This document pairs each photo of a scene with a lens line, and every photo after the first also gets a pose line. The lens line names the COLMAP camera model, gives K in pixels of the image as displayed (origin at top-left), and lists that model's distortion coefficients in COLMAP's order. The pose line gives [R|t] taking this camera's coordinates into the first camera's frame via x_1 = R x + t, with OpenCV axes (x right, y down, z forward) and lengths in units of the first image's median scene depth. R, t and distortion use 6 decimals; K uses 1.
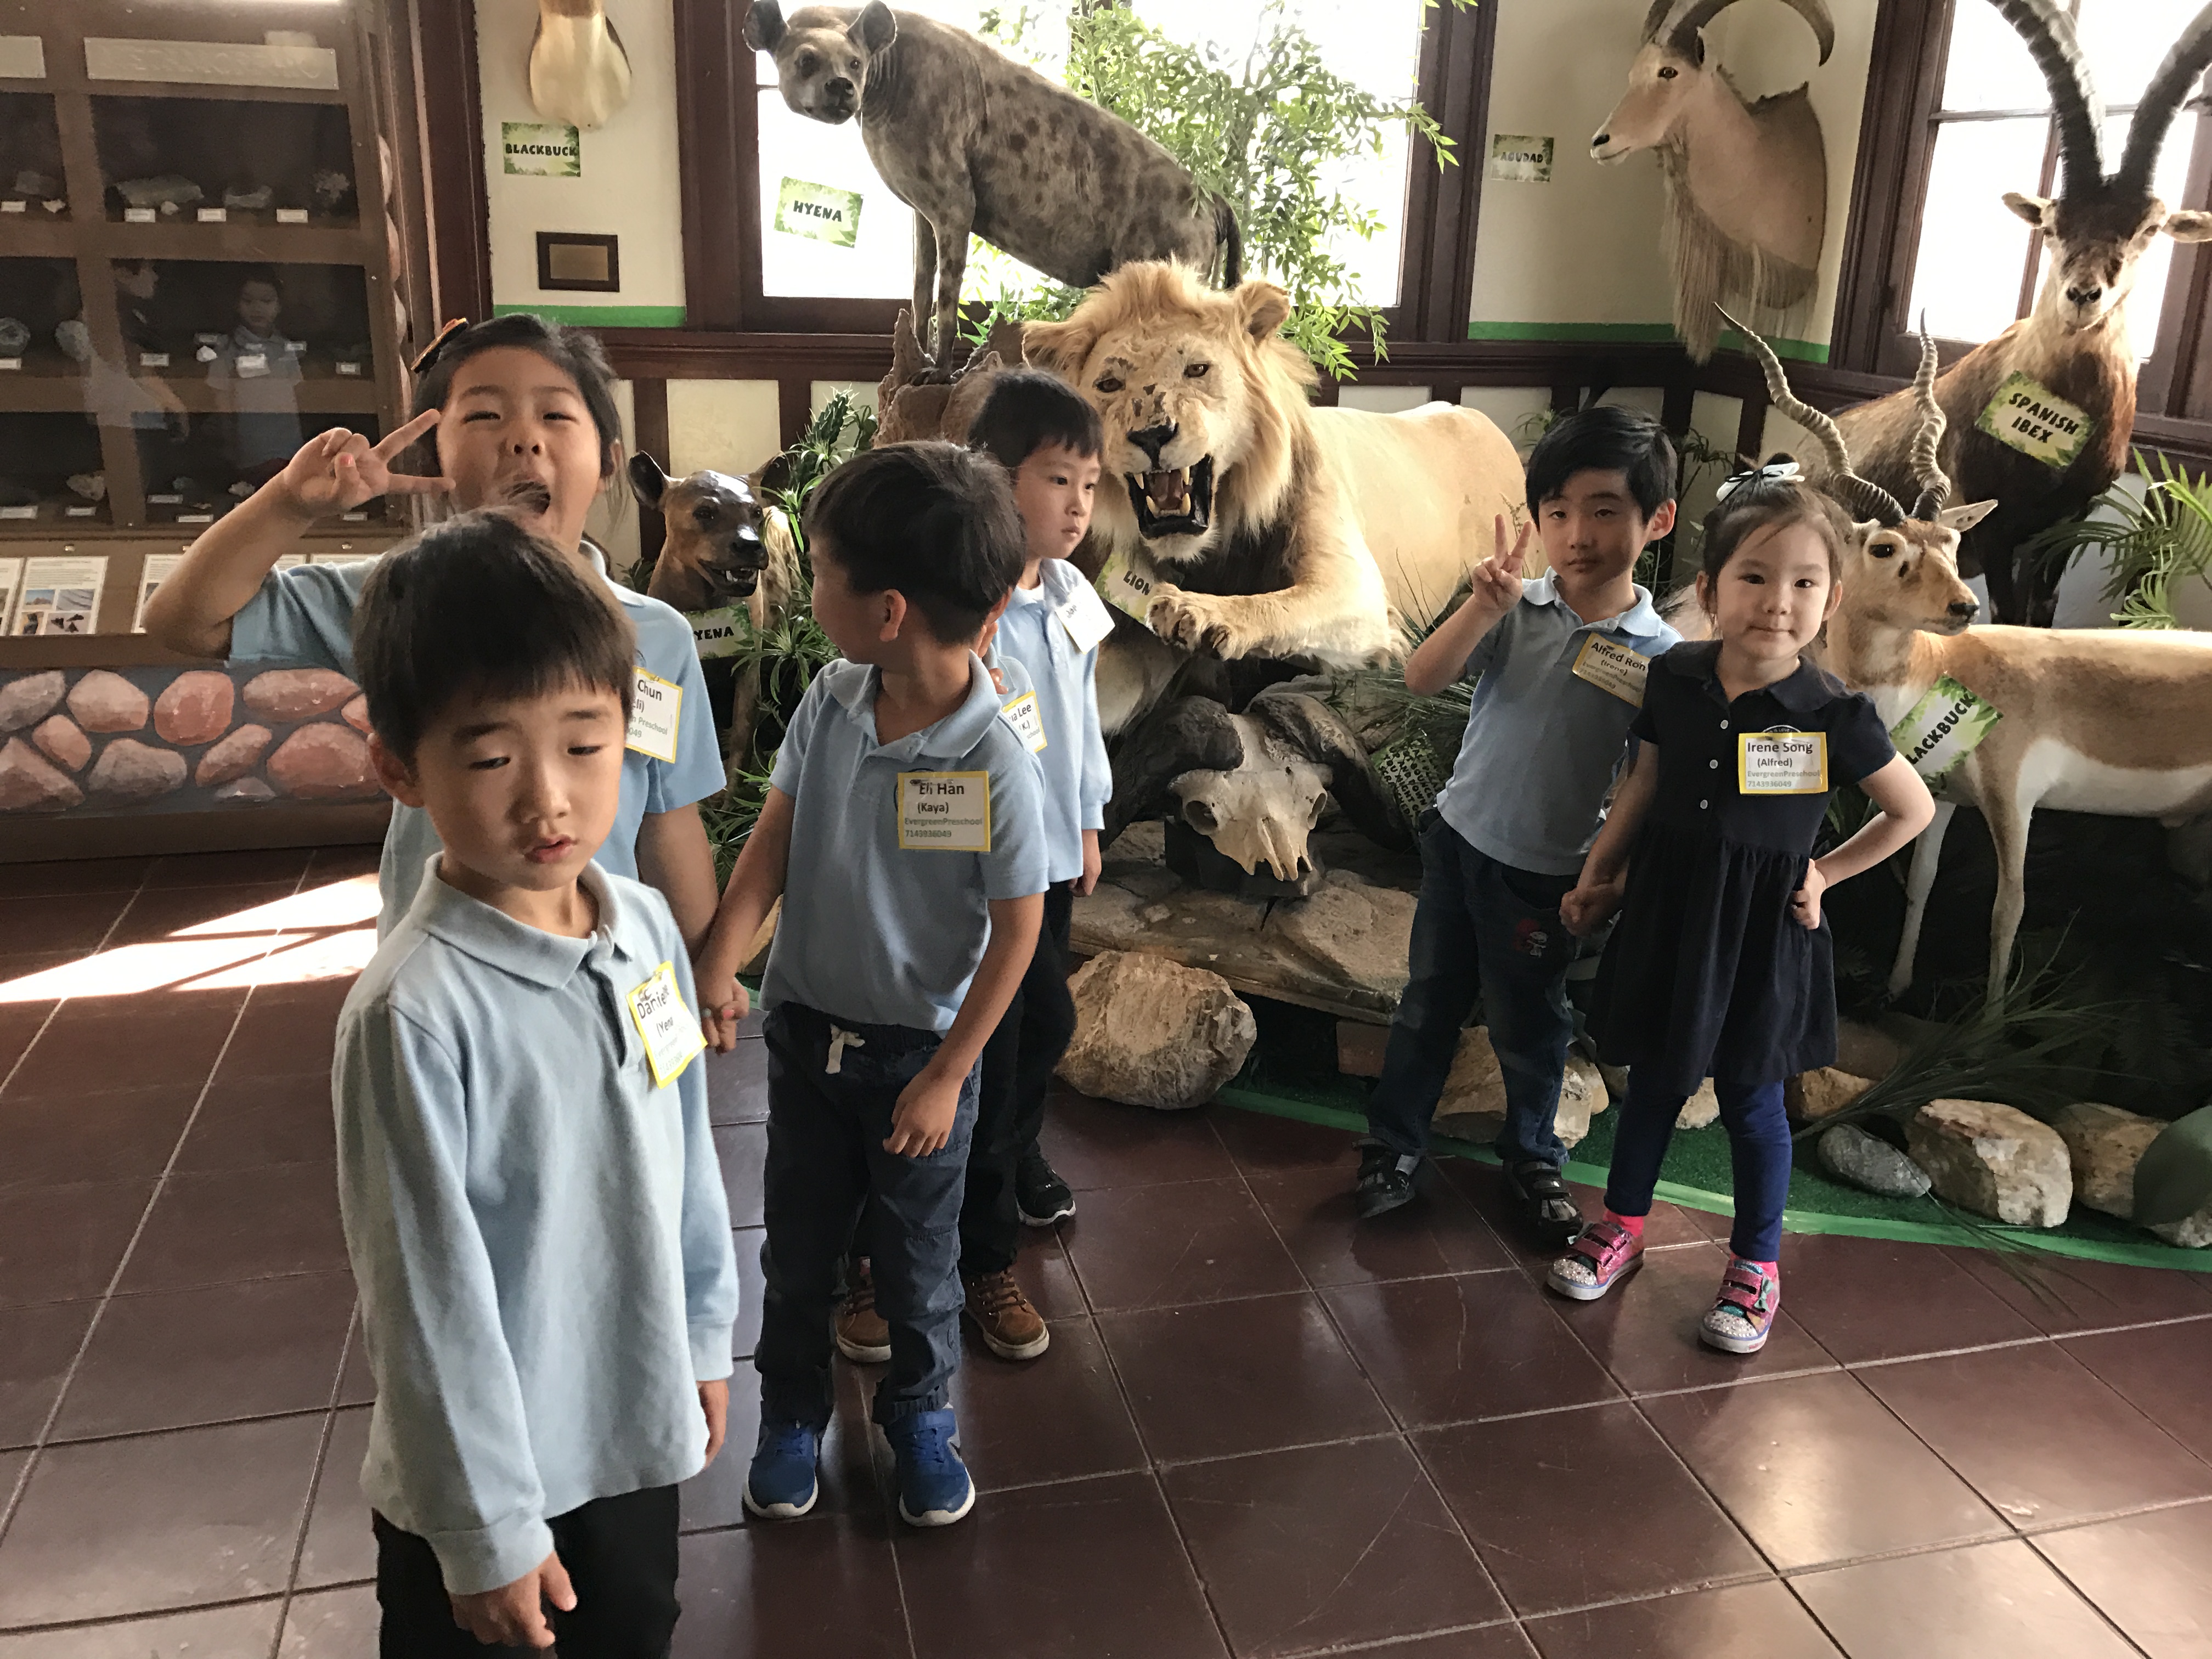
lens RADIAL K [[1871.7, 0, 1222.5], [0, 1871.7, 853.4], [0, 0, 1]] dist [0.088803, -0.151267]
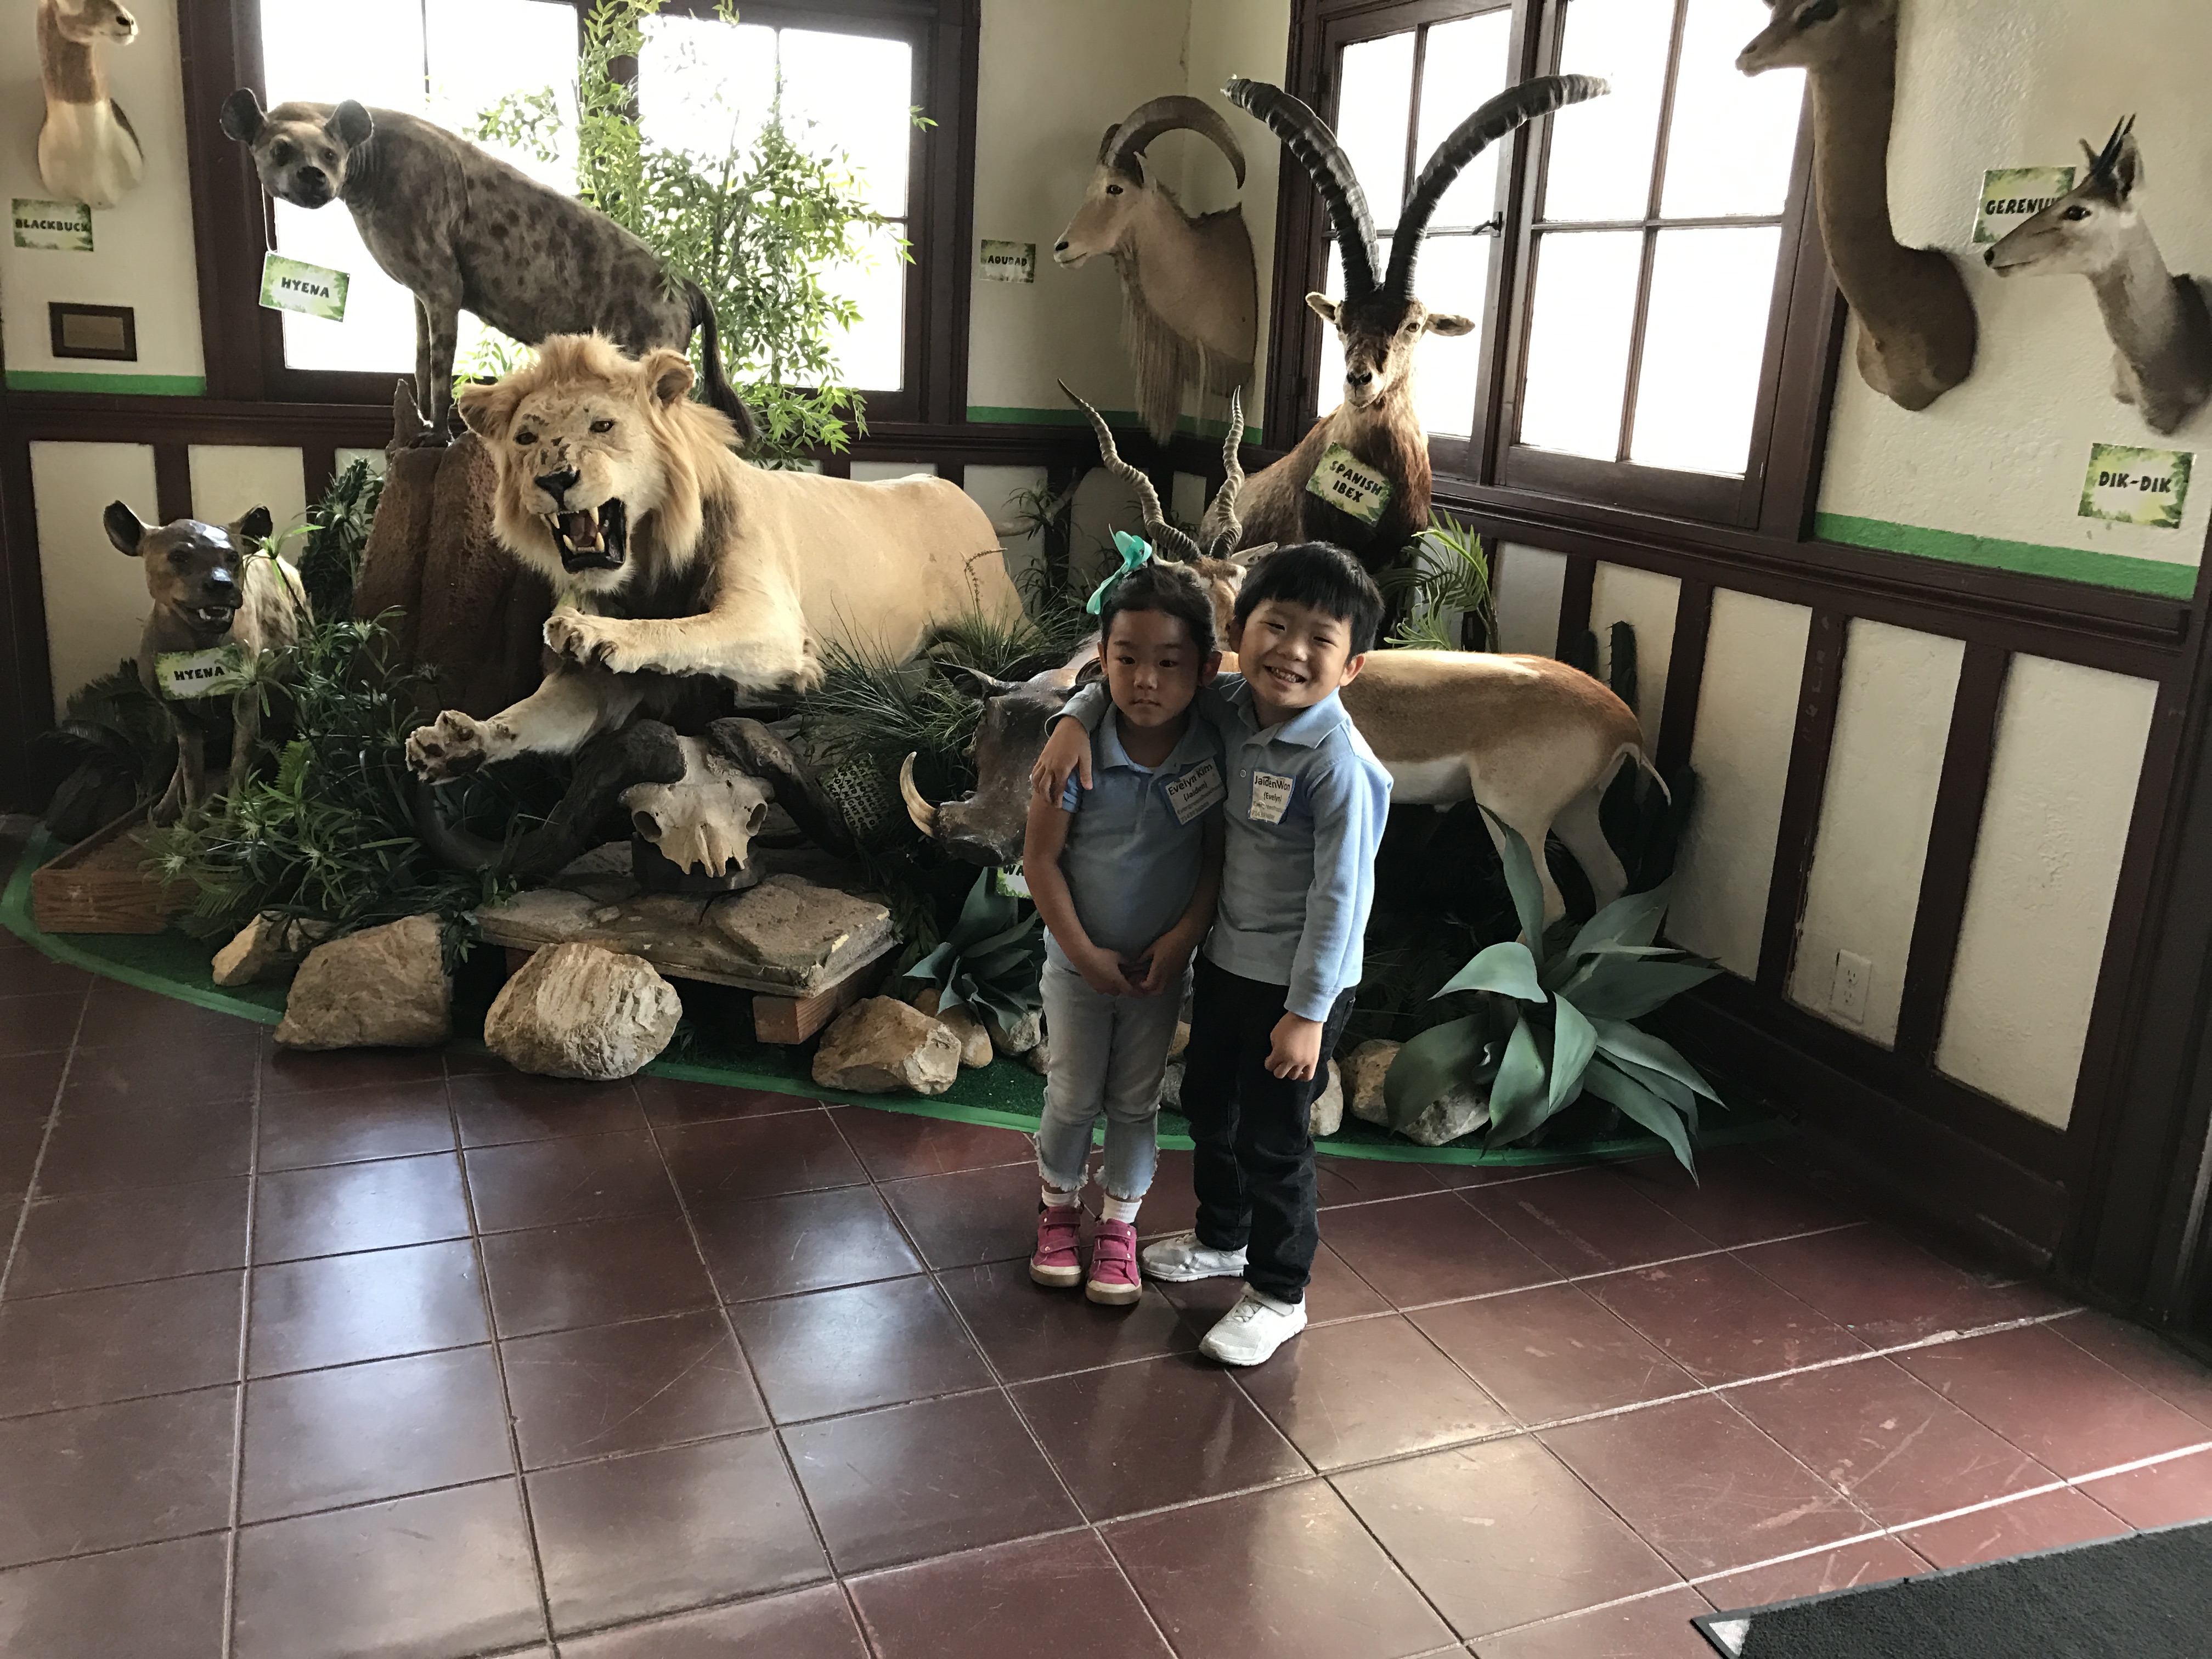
lens RADIAL K [[1825.4, 0, 1106.0], [0, 1825.4, 829.5], [0, 0, 1]] dist [0.043983, -0.017071]
pose [[0.990647, -0.018642, 0.135170, 0.110509], [0.025637, 0.998410, -0.050197, 0.043870], [-0.134019, 0.053193, 0.989550, -0.113822]]
